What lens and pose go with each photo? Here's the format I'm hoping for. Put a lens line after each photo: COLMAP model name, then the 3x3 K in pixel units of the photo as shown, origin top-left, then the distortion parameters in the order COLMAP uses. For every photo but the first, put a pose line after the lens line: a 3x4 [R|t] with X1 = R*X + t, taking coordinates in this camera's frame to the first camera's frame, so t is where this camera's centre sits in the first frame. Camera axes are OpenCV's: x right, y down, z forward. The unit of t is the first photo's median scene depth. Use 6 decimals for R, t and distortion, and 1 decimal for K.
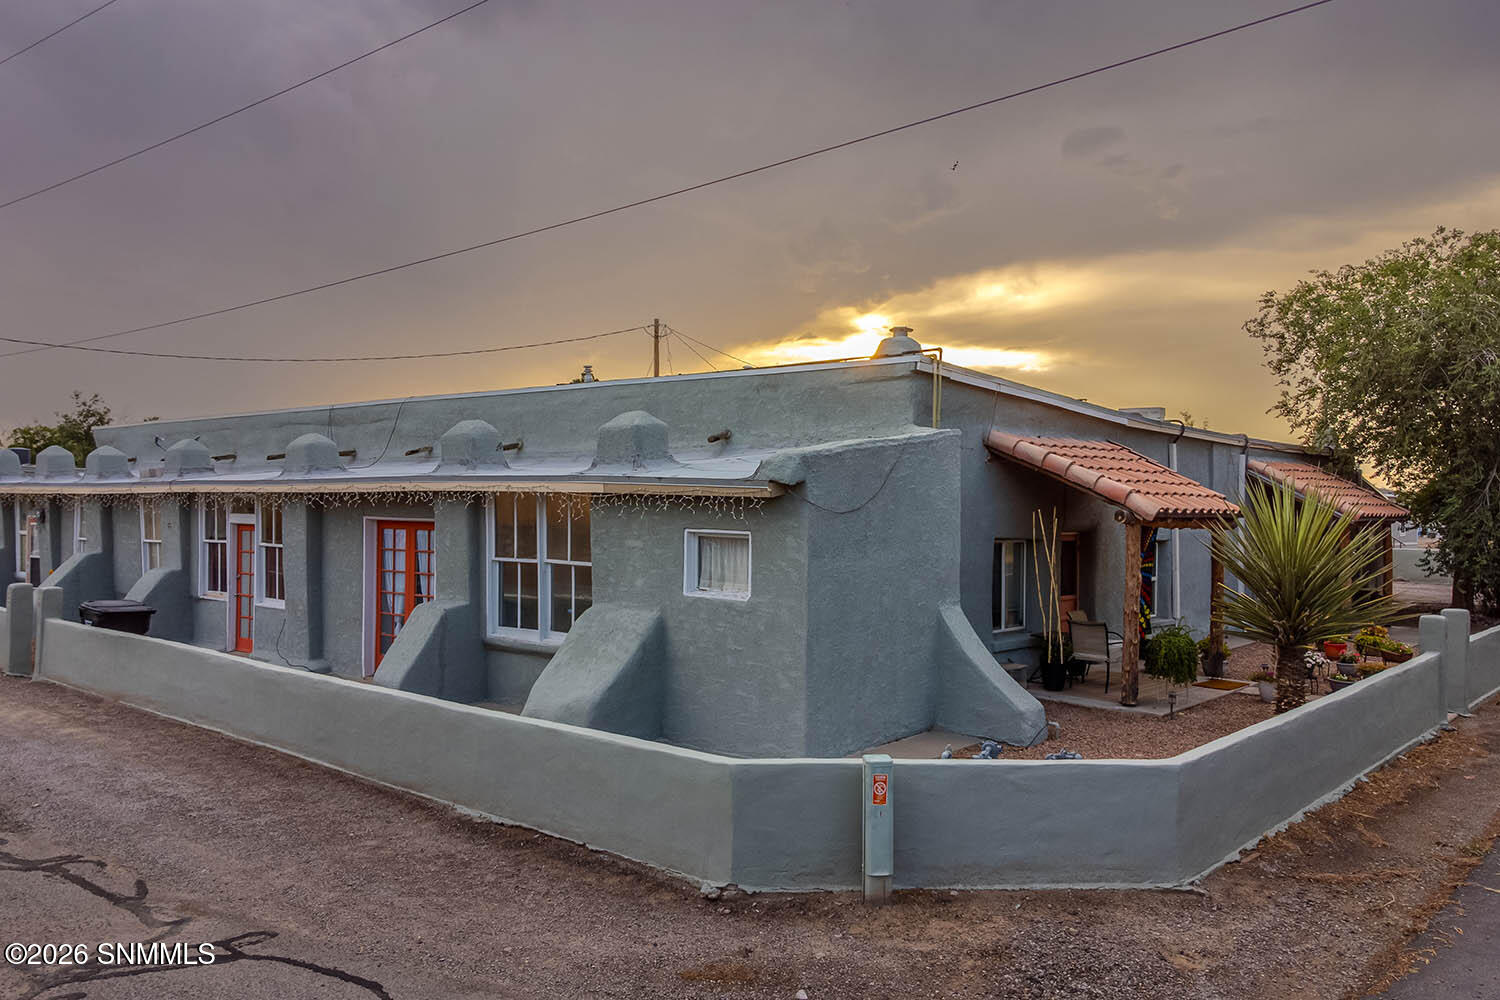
lens RADIAL K [[1136.9, 0, 750.0], [0, 1136.9, 500.0], [0, 0, 1]] dist [0.001037, 0.032960]
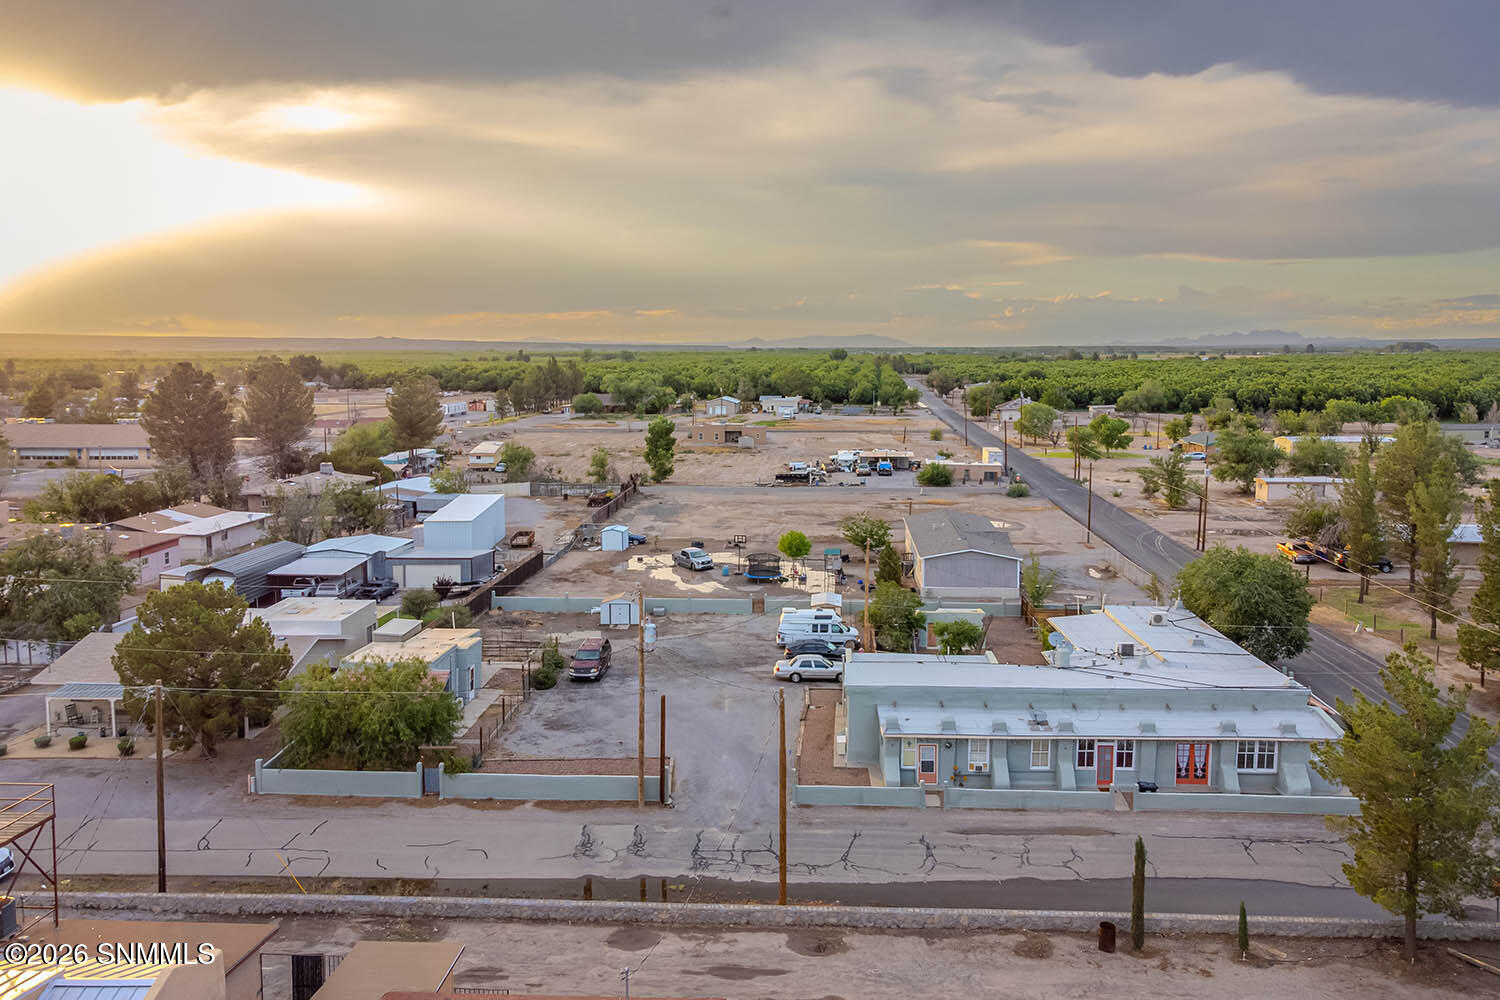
lens RADIAL K [[1136.9, 0, 750.0], [0, 1136.9, 500.0], [0, 0, 1]] dist [0.001037, 0.032960]
pose [[0.785448, -0.096528, 0.611354, -4.908634], [0.007679, 0.989207, 0.146323, -1.782429], [-0.618880, -0.110235, 0.777712, -1.202527]]
